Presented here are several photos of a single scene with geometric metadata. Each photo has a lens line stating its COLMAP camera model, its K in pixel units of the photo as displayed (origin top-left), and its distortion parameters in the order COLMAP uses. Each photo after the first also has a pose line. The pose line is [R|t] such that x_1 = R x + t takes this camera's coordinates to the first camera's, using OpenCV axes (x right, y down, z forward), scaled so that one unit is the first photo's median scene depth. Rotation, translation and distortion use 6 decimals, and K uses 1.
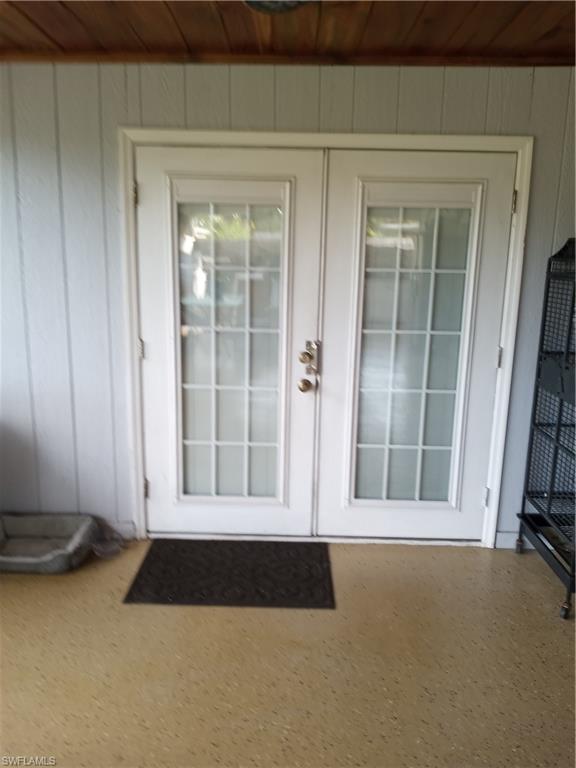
lens RADIAL K [[612.7, 0, 288.0], [0, 612.7, 384.0], [0, 0, 1]] dist [0.059799, -0.226051]
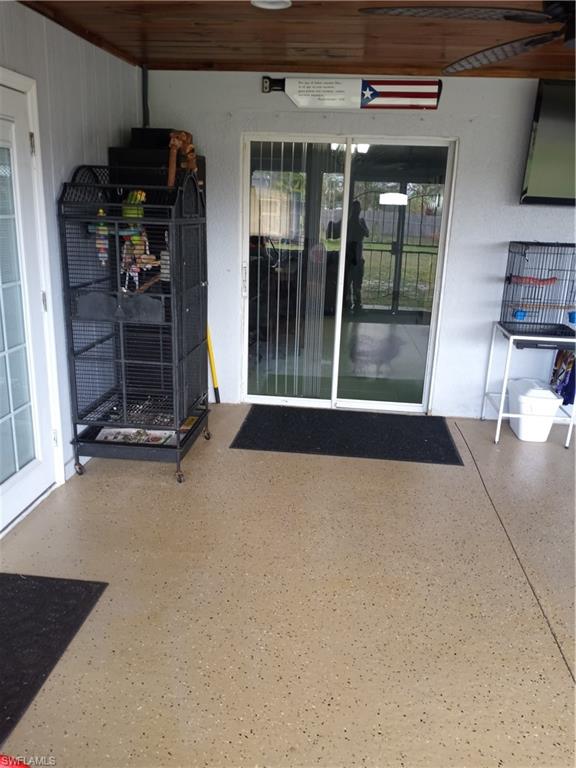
lens RADIAL K [[612.7, 0, 288.0], [0, 612.7, 384.0], [0, 0, 1]] dist [0.059799, -0.226051]
pose [[0.099977, -0.293644, 0.950672, -0.614350], [0.179901, 0.945047, 0.272987, -0.117658], [-0.978591, 0.143735, 0.147310, 0.479046]]
